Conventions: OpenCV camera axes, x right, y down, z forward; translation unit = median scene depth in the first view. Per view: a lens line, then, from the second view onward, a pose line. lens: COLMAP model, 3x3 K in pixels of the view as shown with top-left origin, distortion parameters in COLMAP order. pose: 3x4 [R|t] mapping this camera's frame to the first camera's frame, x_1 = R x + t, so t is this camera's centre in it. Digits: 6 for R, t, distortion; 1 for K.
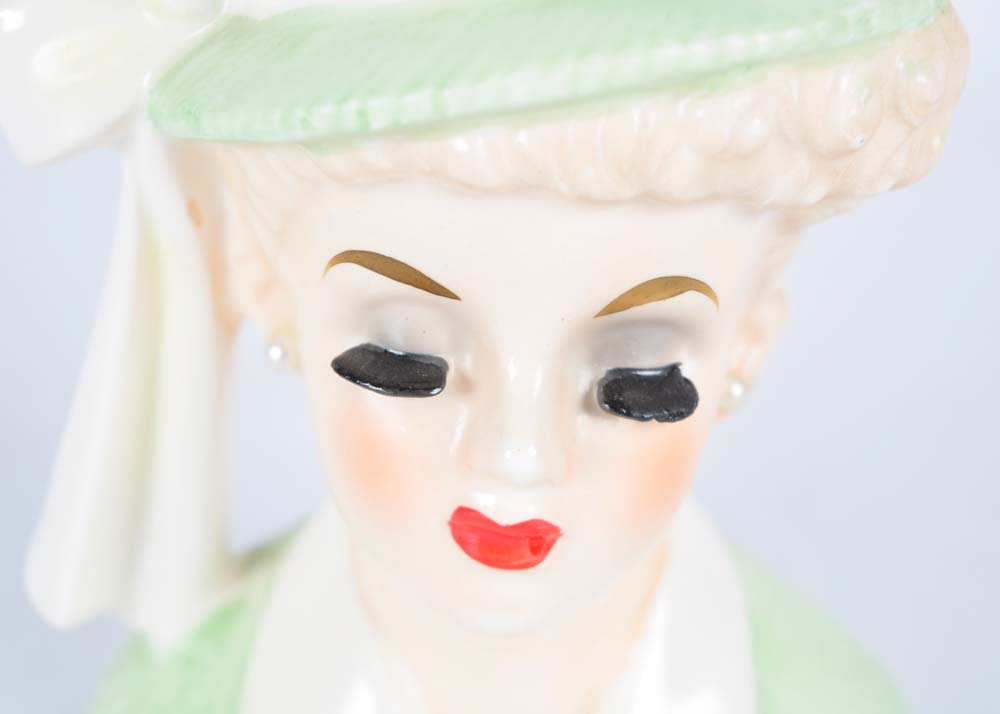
lens RADIAL K [[2403.5, 0, 499.5], [0, 2403.5, 359.6], [0, 0, 1]] dist [0.019850, 0.000000]
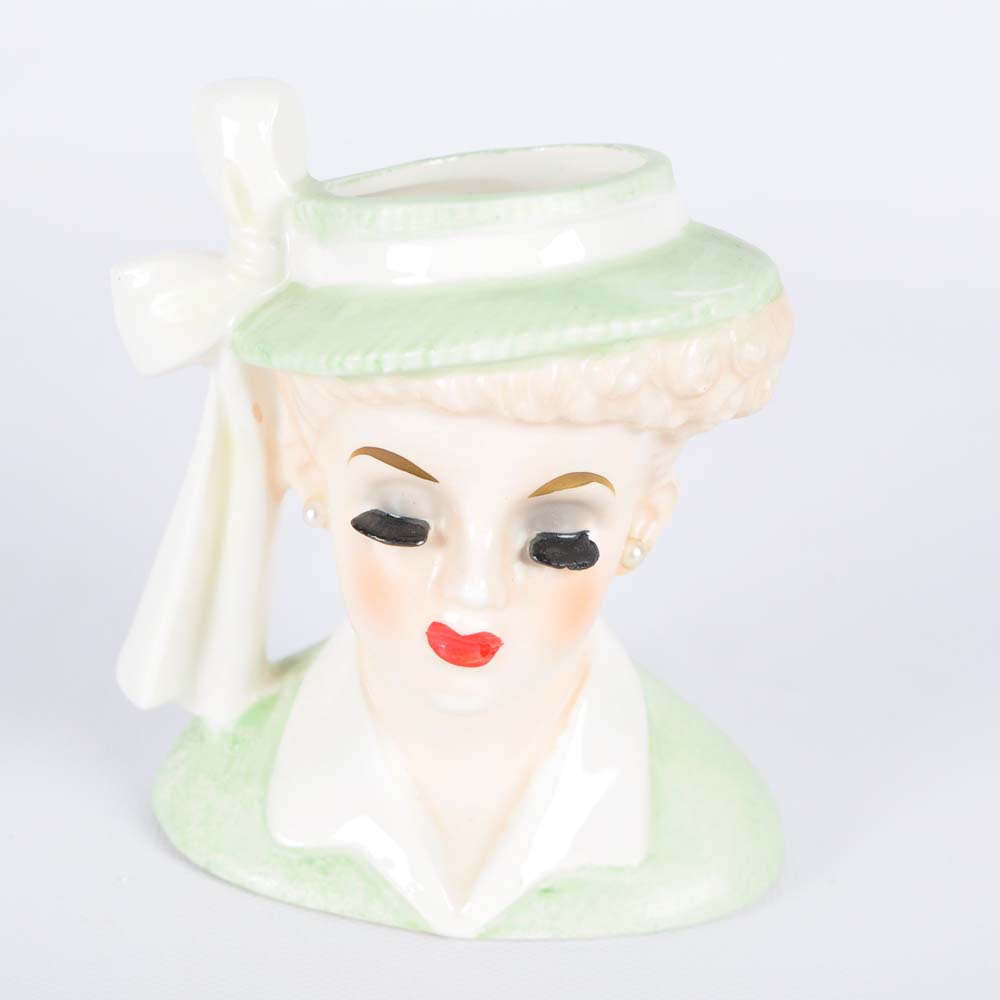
lens RADIAL K [[3137.5, 0, 500.7], [0, 3137.5, 498.7], [0, 0, 1]] dist [0.015599, 0.000000]
pose [[0.999184, 0.037164, -0.015784, 0.052609], [-0.037359, 0.999227, -0.012196, 0.007418], [0.015319, 0.012775, 0.999801, -0.939950]]
